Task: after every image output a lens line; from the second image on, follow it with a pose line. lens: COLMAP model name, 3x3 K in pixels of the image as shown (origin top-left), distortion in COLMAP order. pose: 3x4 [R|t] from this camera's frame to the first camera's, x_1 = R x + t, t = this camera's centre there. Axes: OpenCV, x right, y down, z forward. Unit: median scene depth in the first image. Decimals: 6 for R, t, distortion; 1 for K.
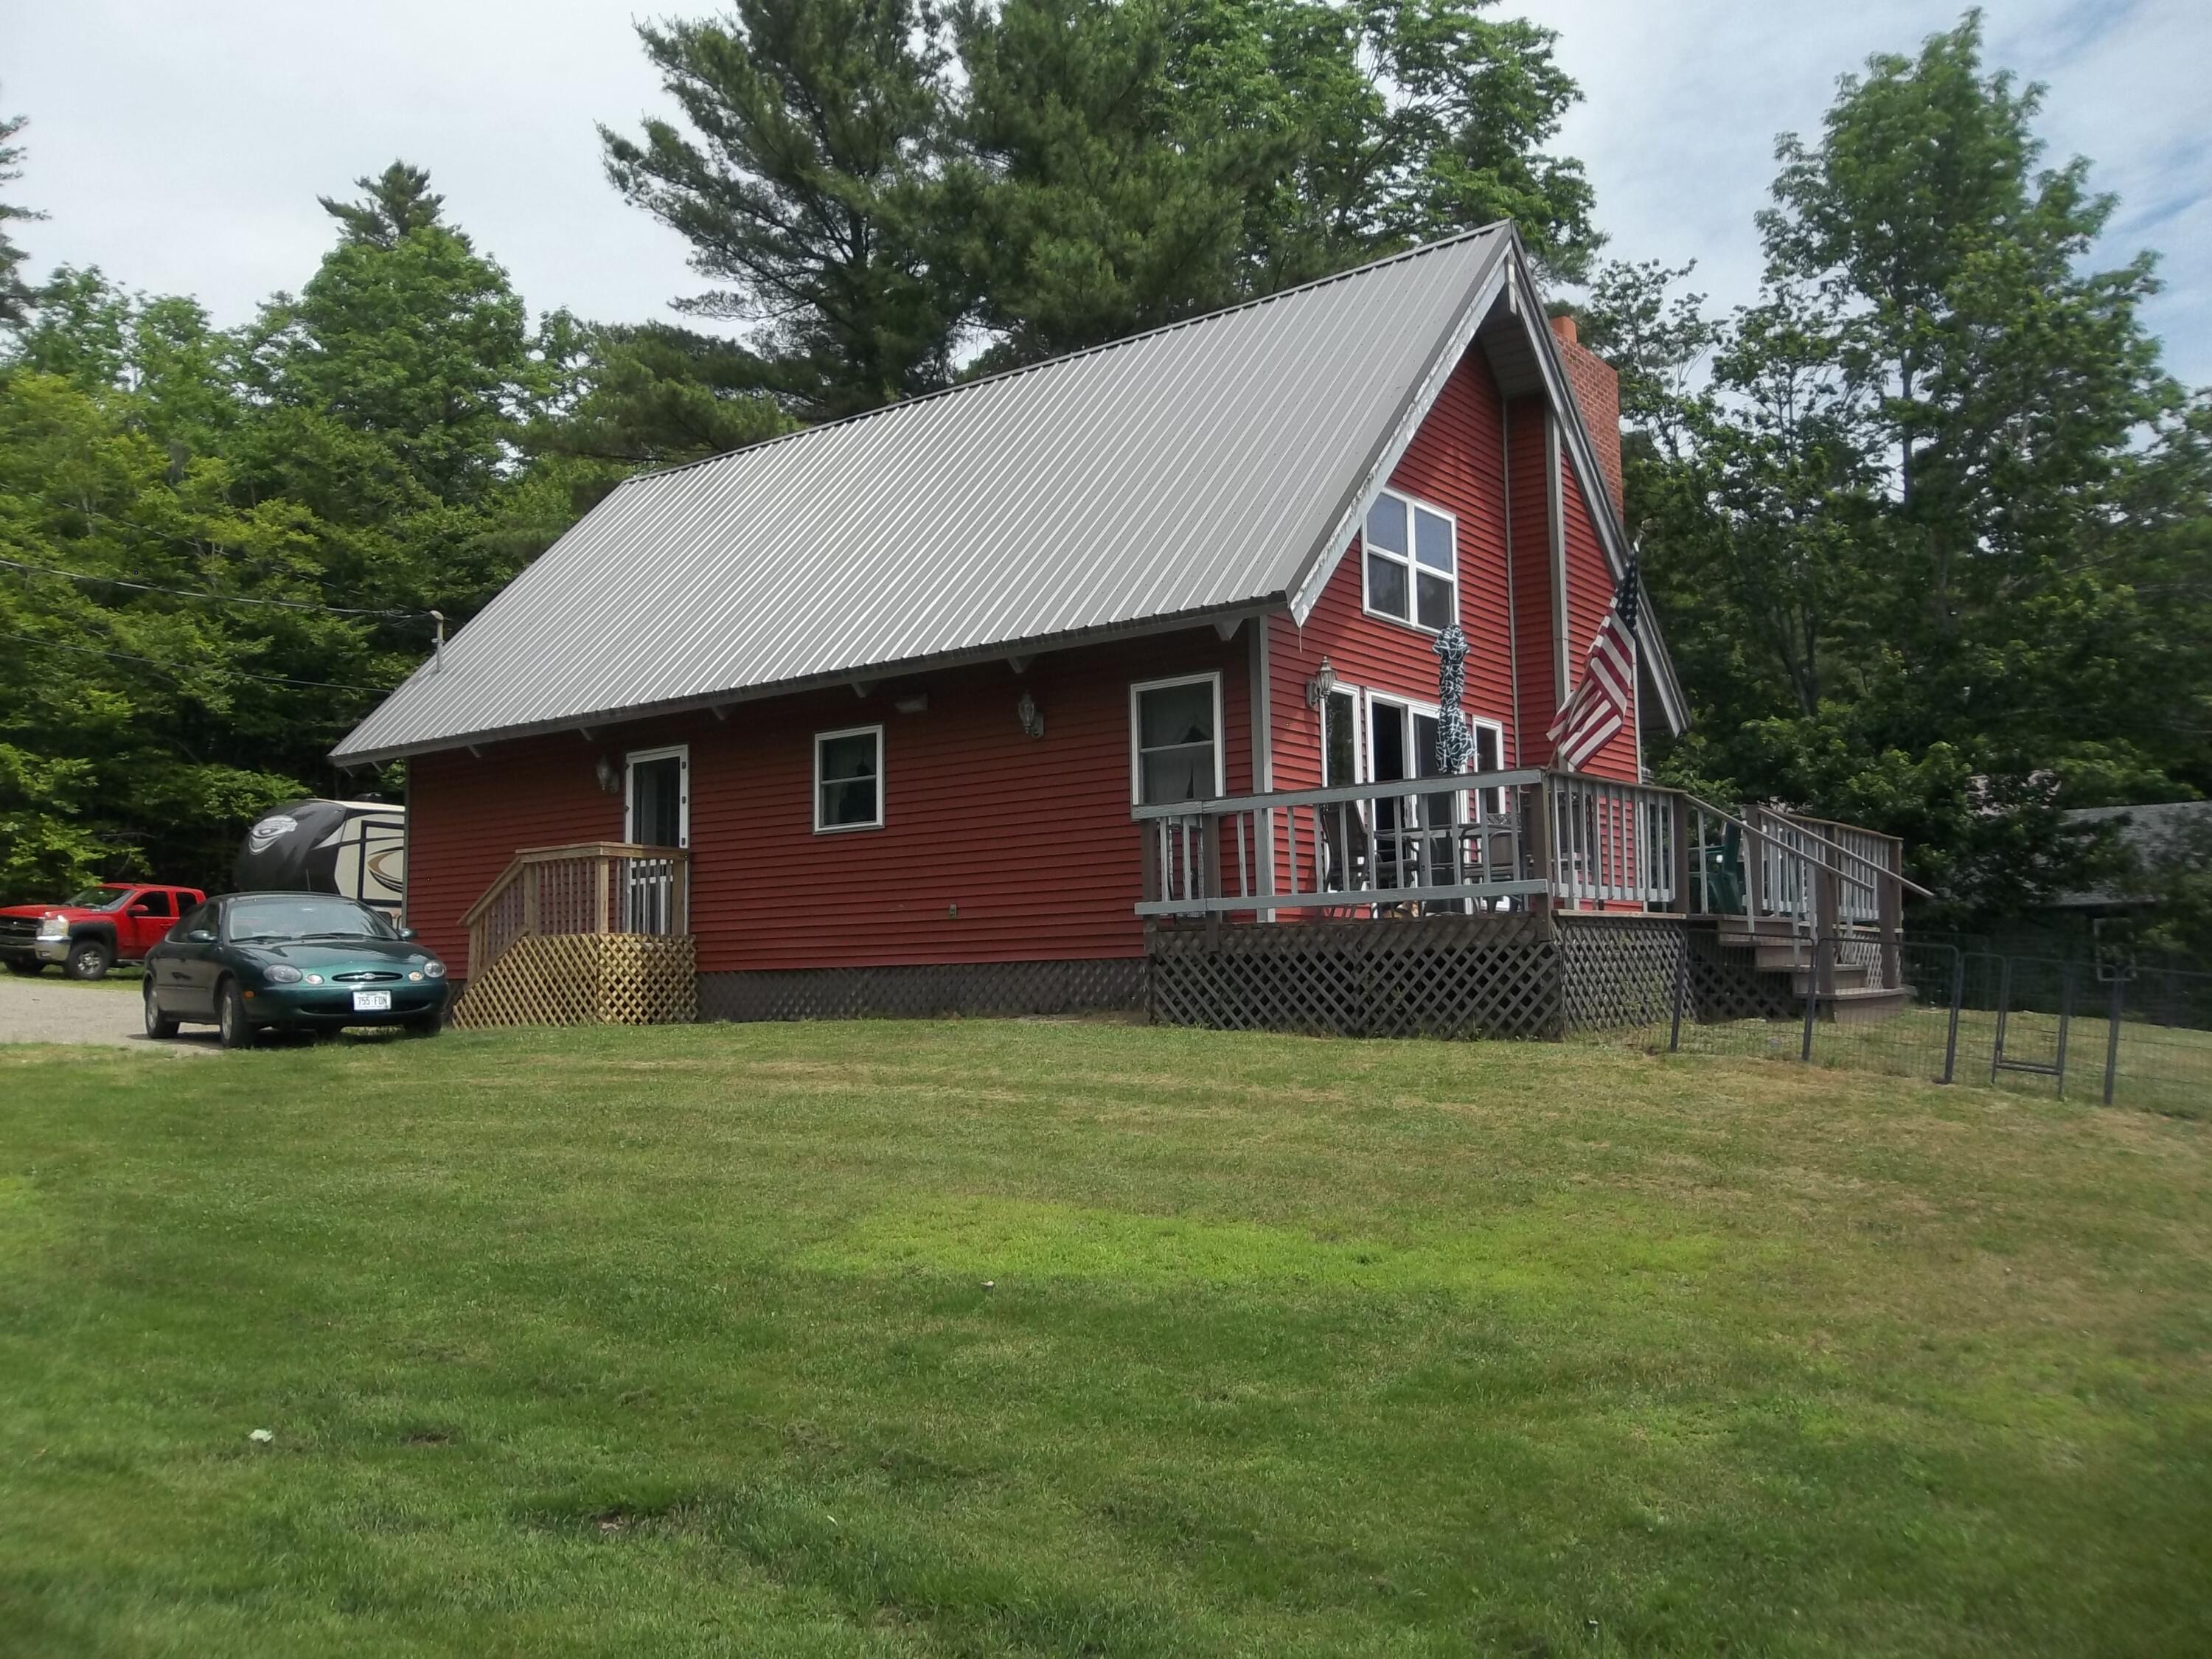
lens RADIAL K [[1759.9, 0, 1013.1], [0, 1759.9, 884.4], [0, 0, 1]] dist [0.001361, -0.019576]
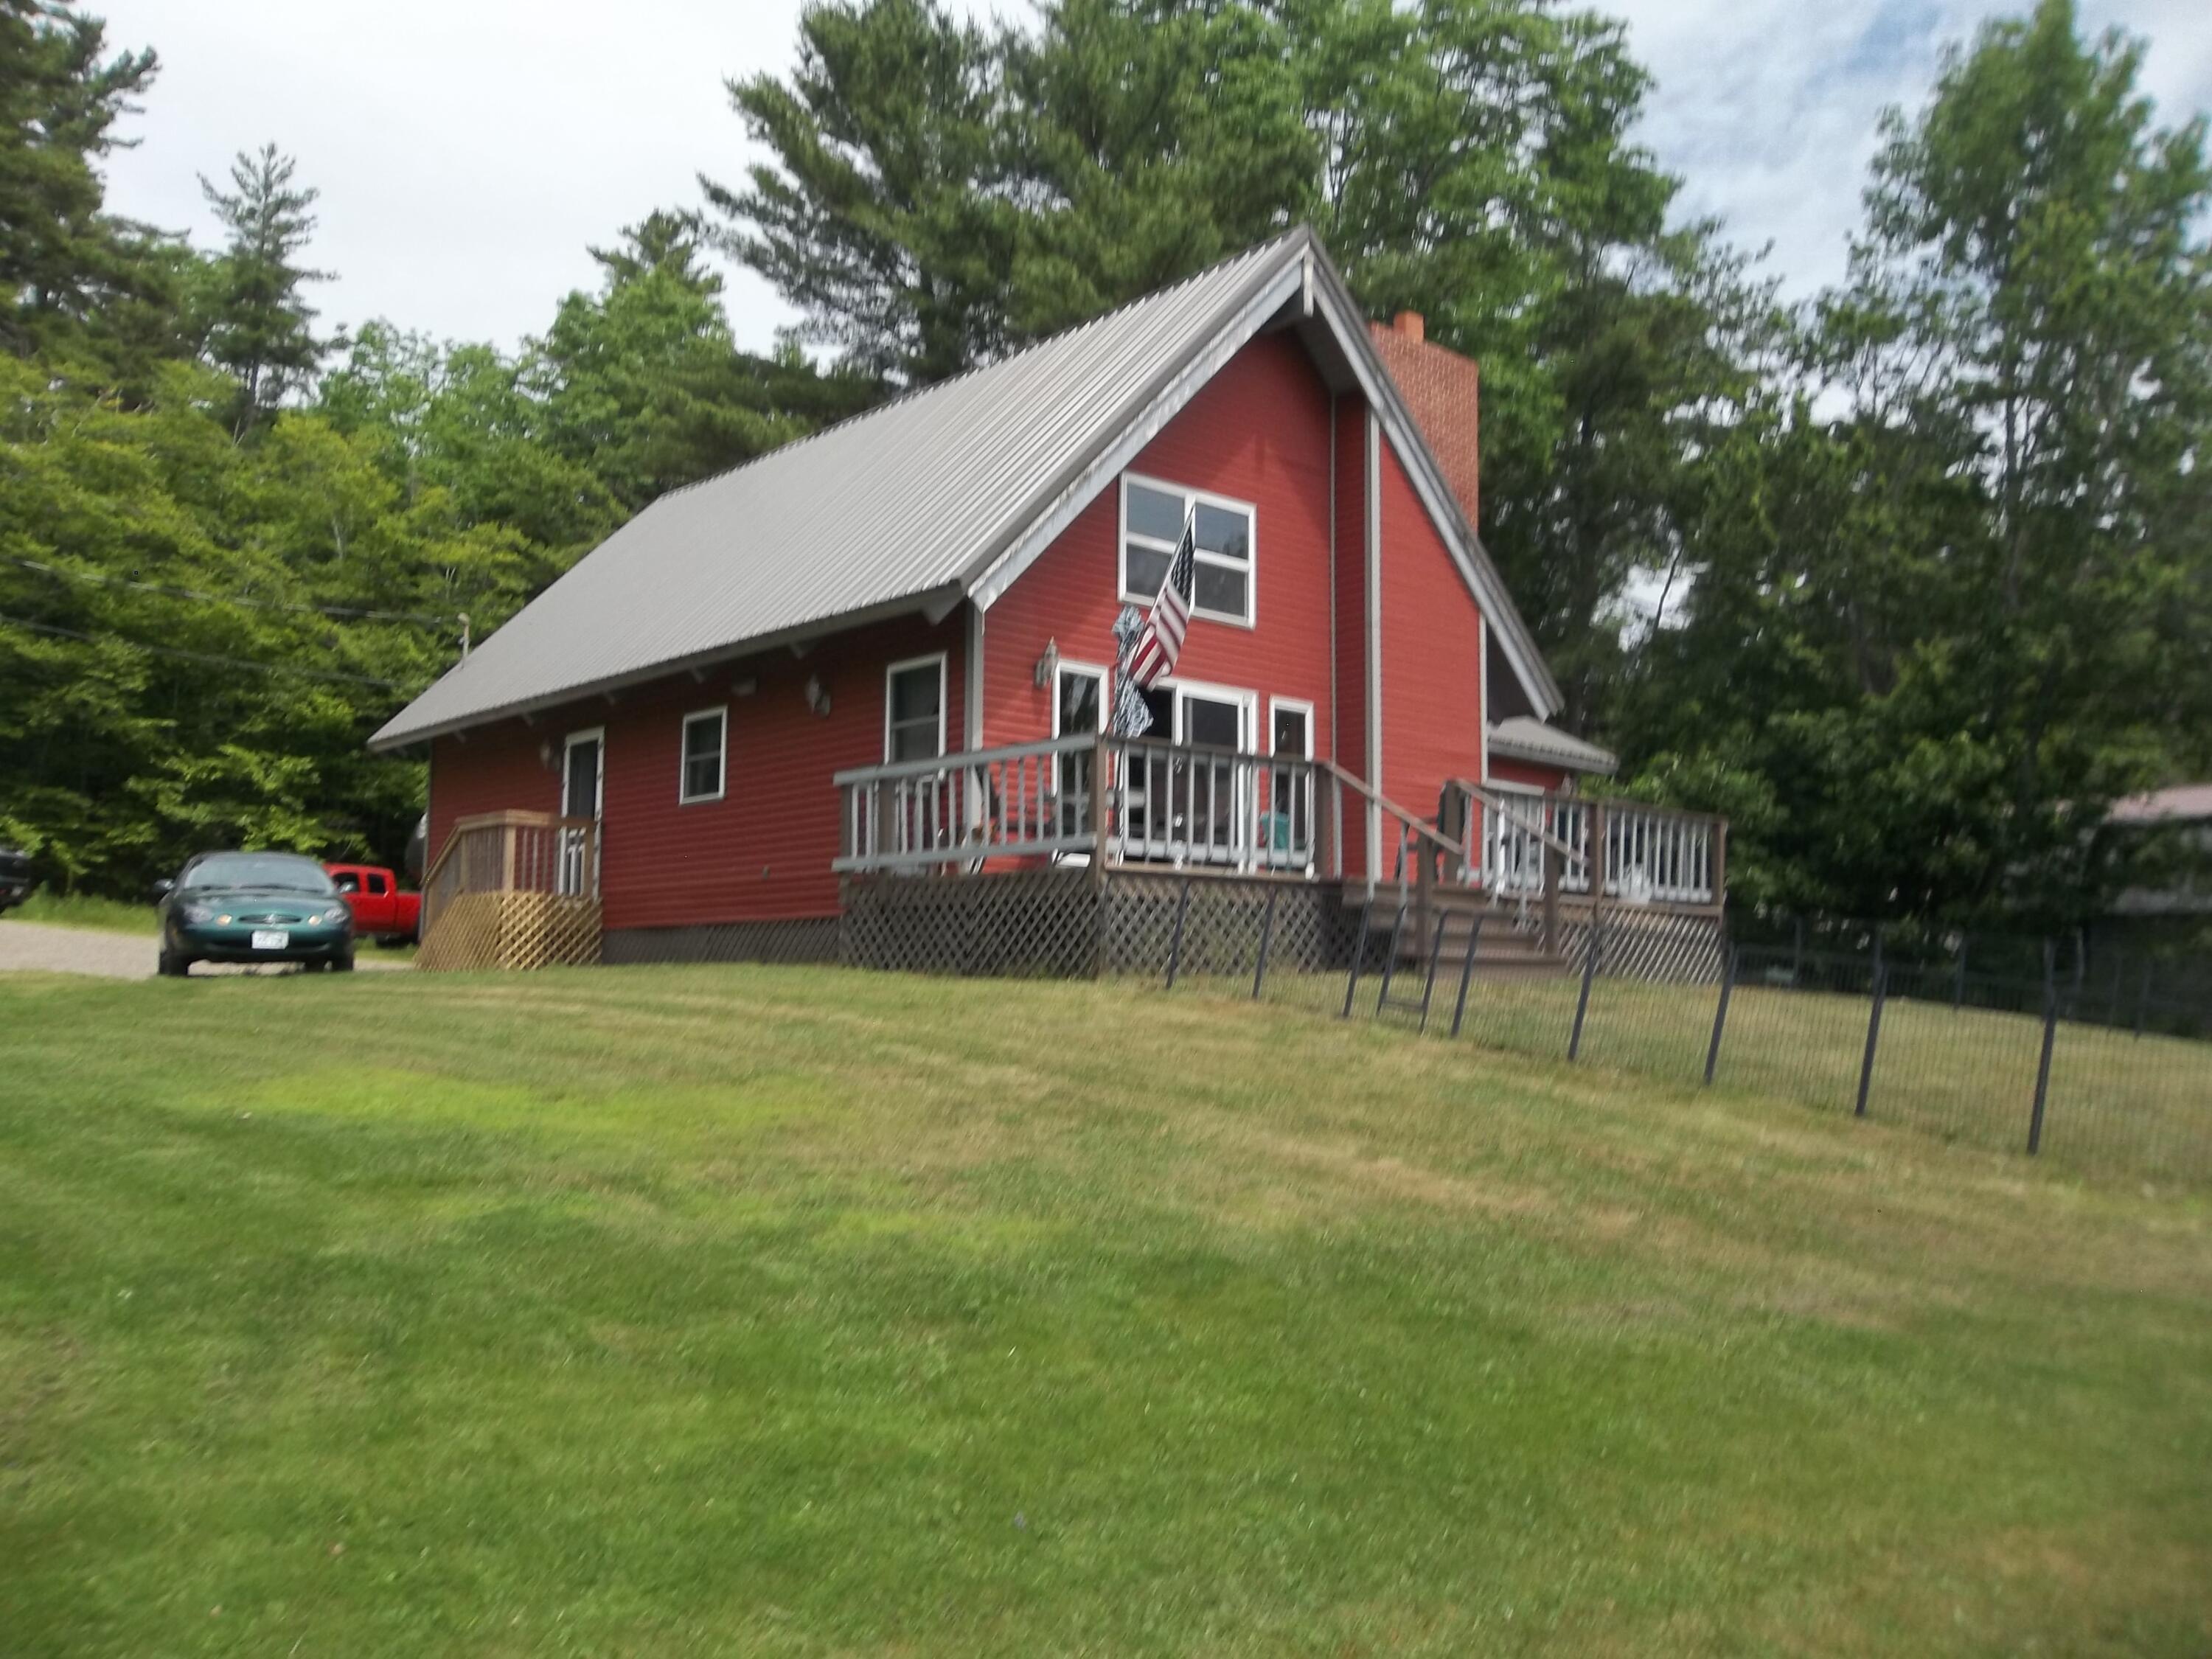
lens RADIAL K [[1759.9, 0, 1013.1], [0, 1759.9, 884.4], [0, 0, 1]] dist [0.001361, -0.019576]
pose [[0.981336, 0.016983, -0.191551, 0.177624], [-0.018683, 0.999800, -0.007072, 0.014403], [0.191393, 0.010519, 0.981457, -0.031359]]
